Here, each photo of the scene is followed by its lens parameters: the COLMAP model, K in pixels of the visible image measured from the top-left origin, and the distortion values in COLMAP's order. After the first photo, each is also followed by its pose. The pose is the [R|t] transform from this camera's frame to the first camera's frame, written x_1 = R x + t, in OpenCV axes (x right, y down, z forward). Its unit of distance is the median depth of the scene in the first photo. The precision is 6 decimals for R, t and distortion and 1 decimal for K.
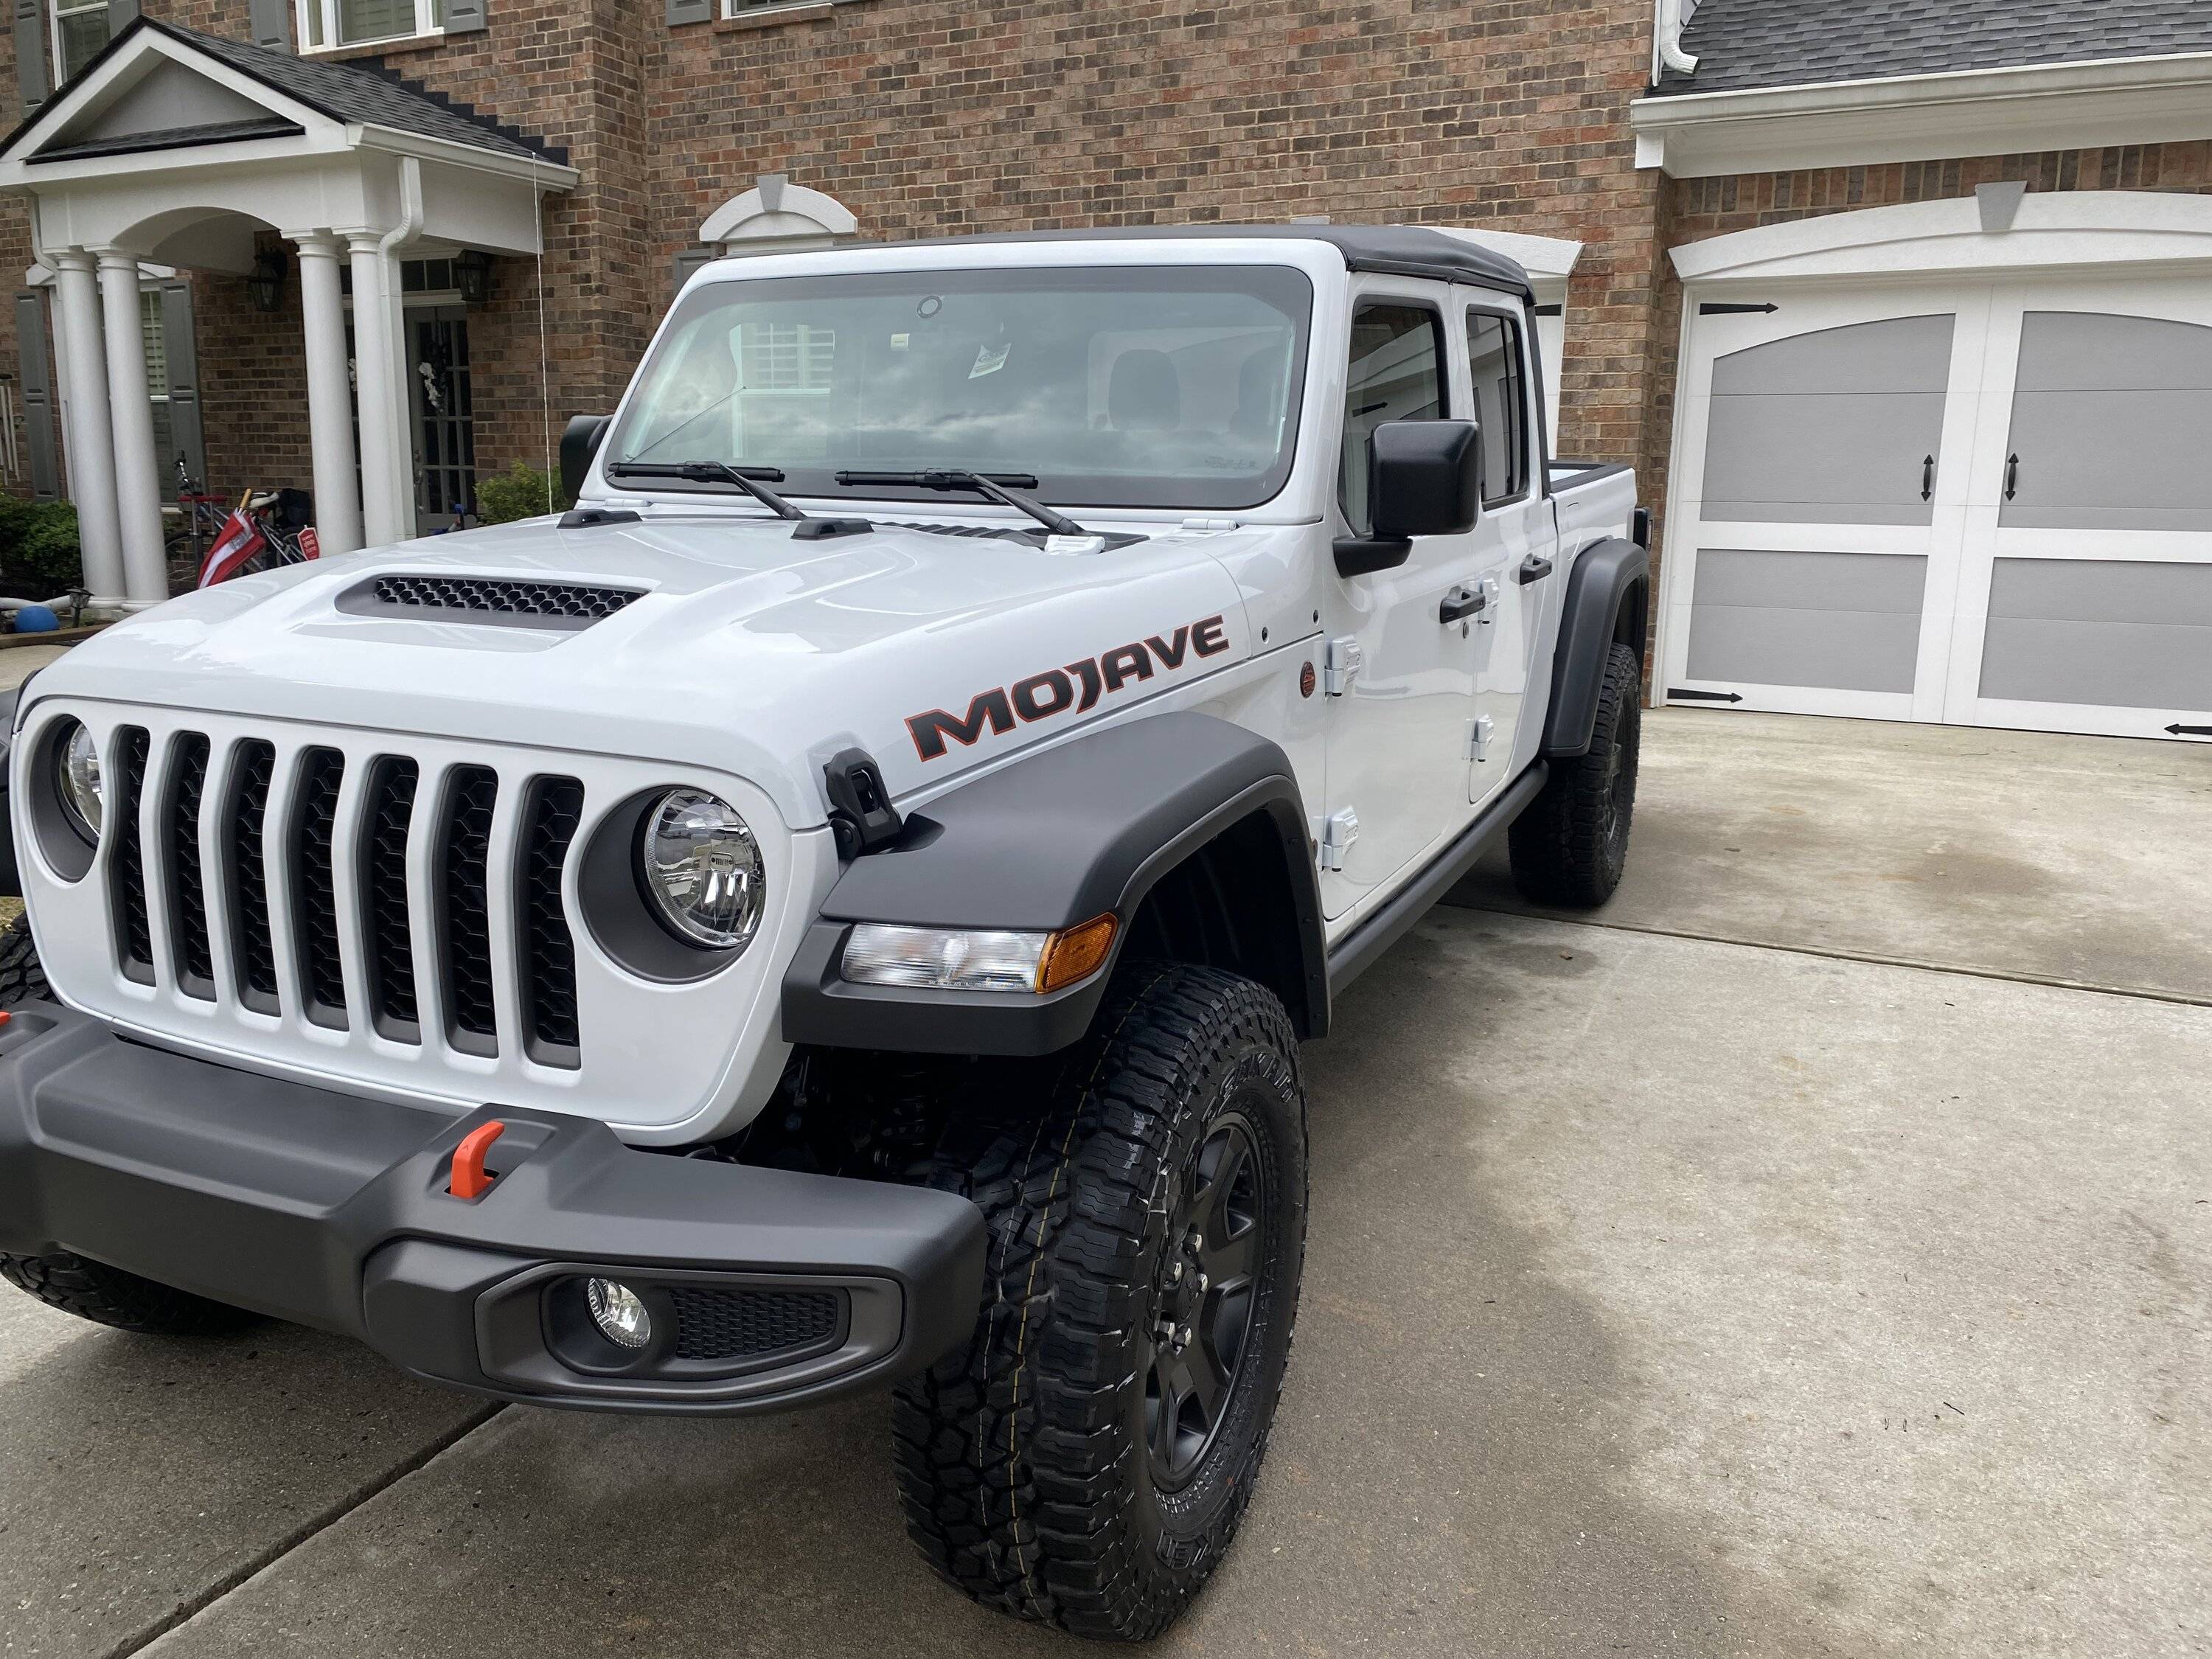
lens RADIAL K [[1695.0, 0, 1106.0], [0, 1695.0, 829.5], [0, 0, 1]] dist [0.002270, -0.010270]
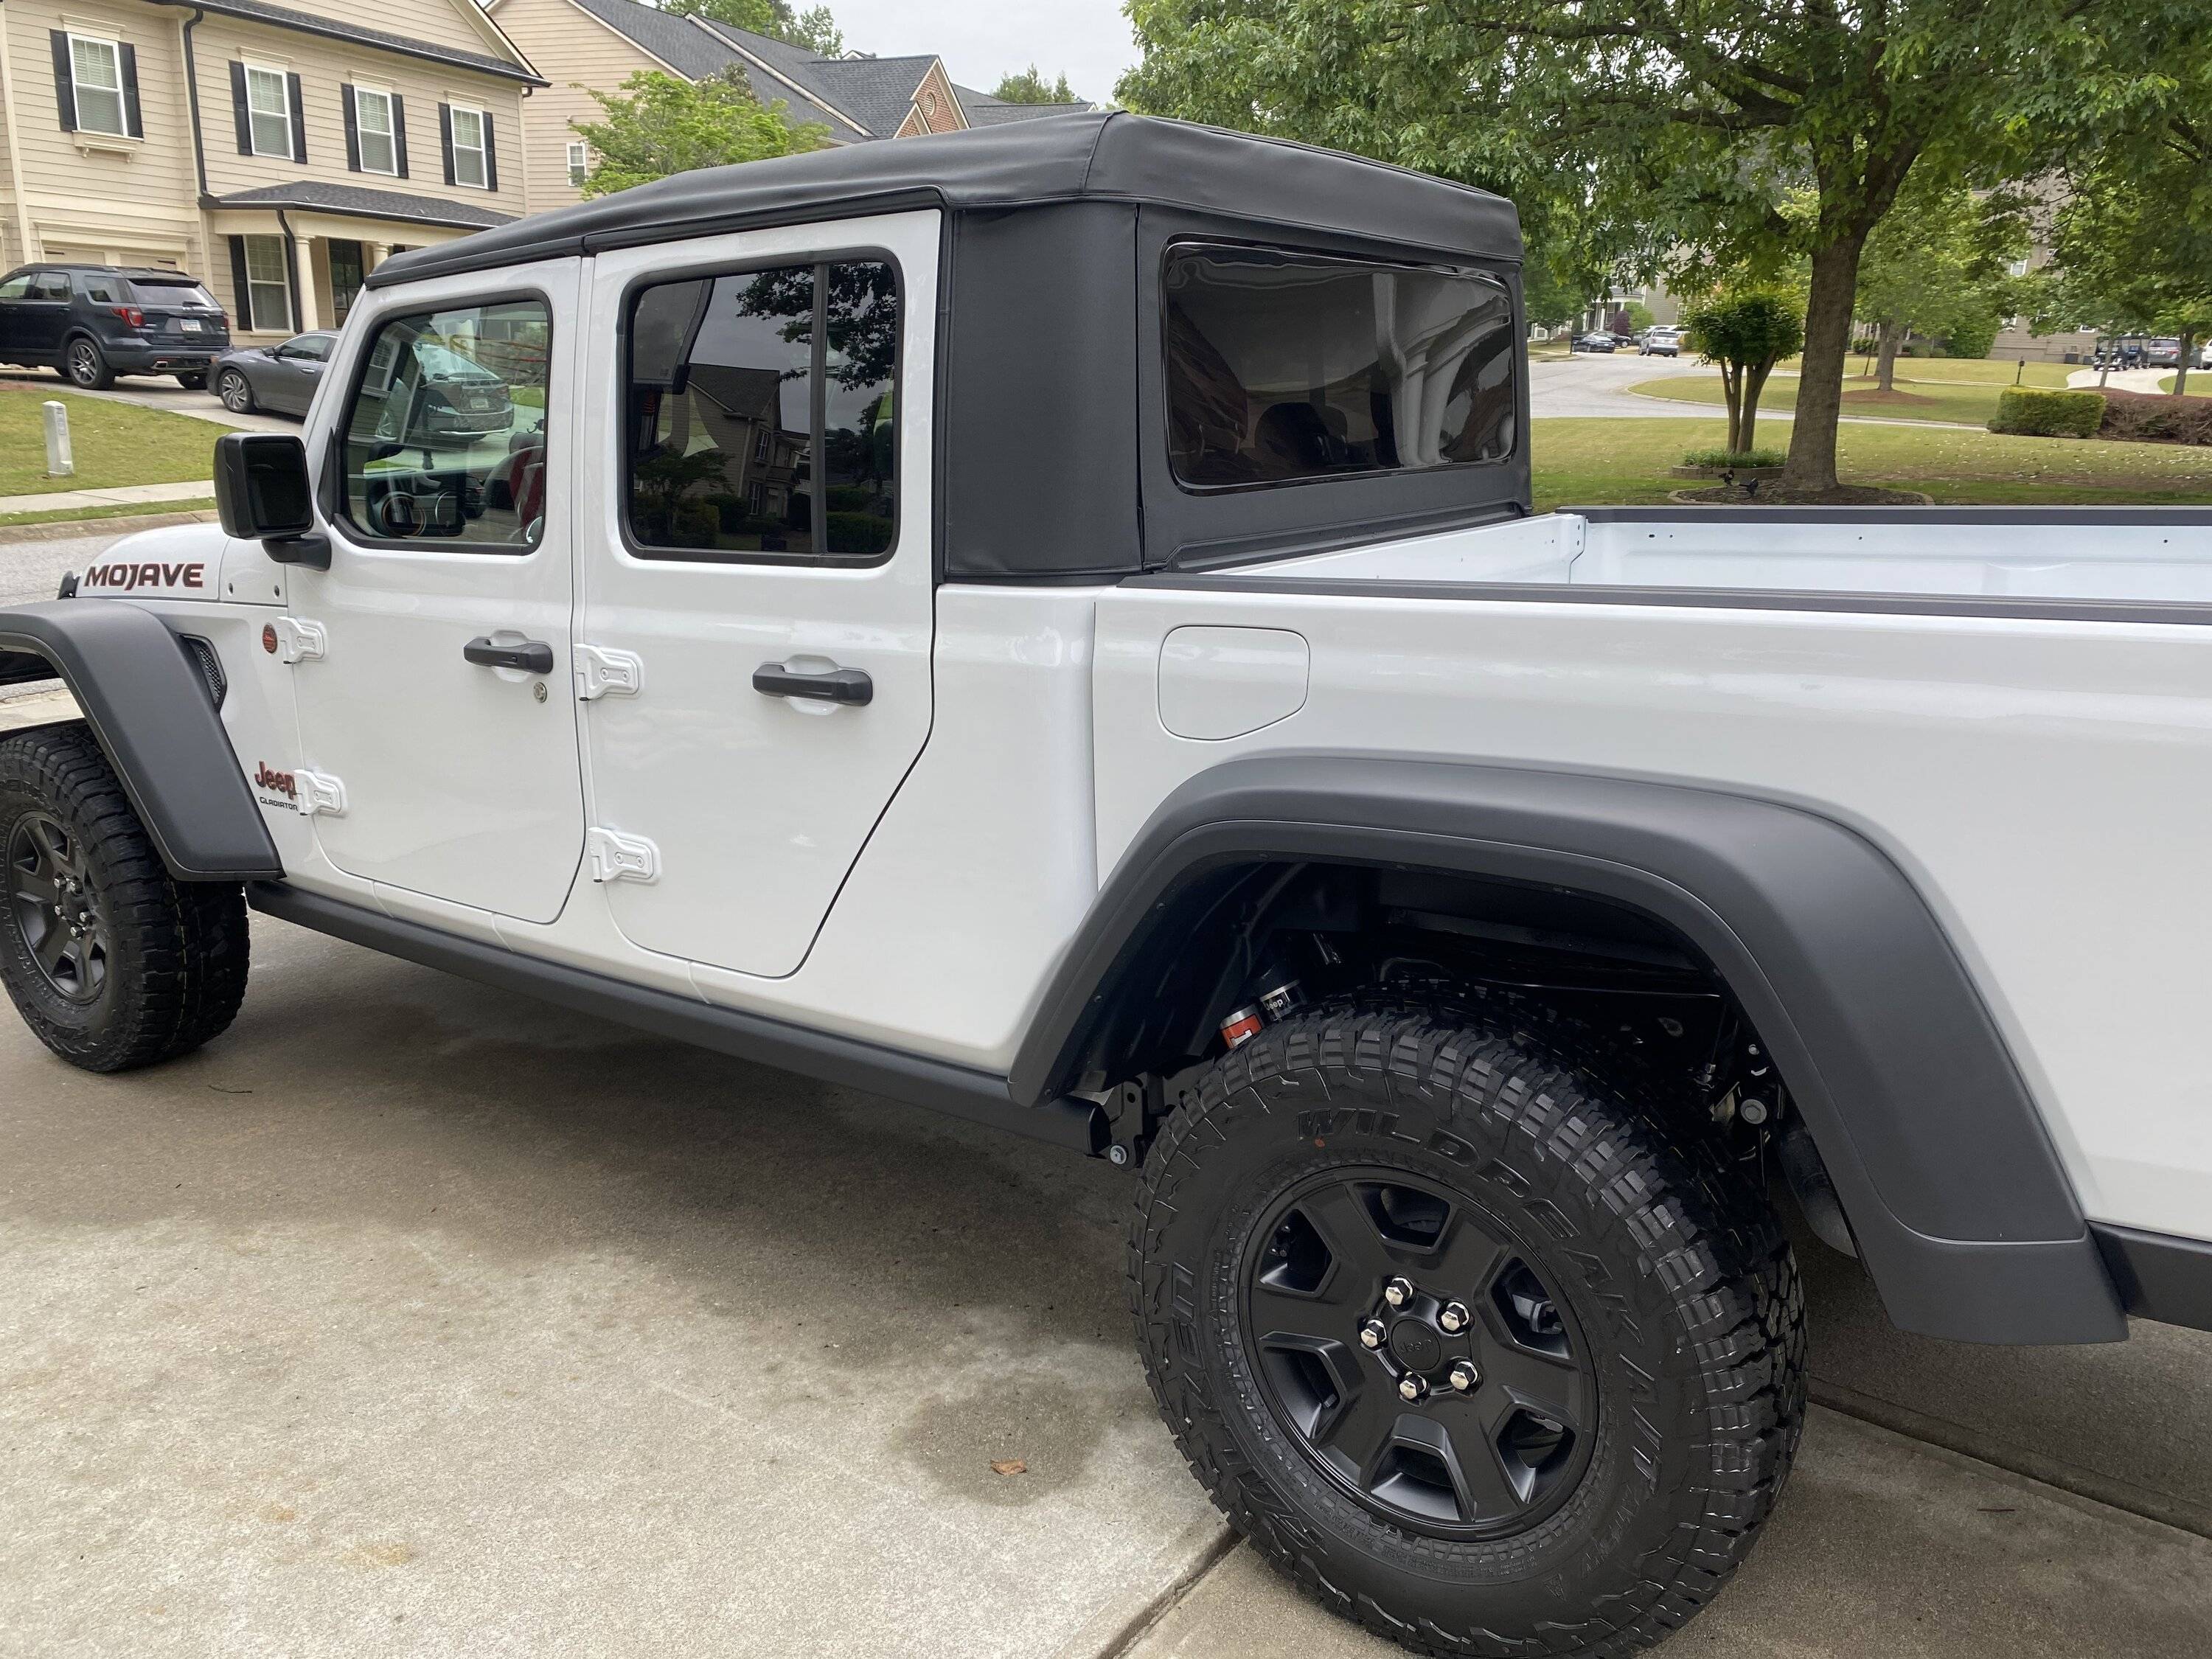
lens RADIAL K [[1623.8, 0, 1106.0], [0, 1623.8, 829.5], [0, 0, 1]] dist [-0.000584, -0.003863]
pose [[-0.171978, 0.232747, -0.957211, 0.992435], [-0.236336, 0.933562, 0.269458, -0.354474], [0.956331, 0.272564, -0.105546, 1.460331]]
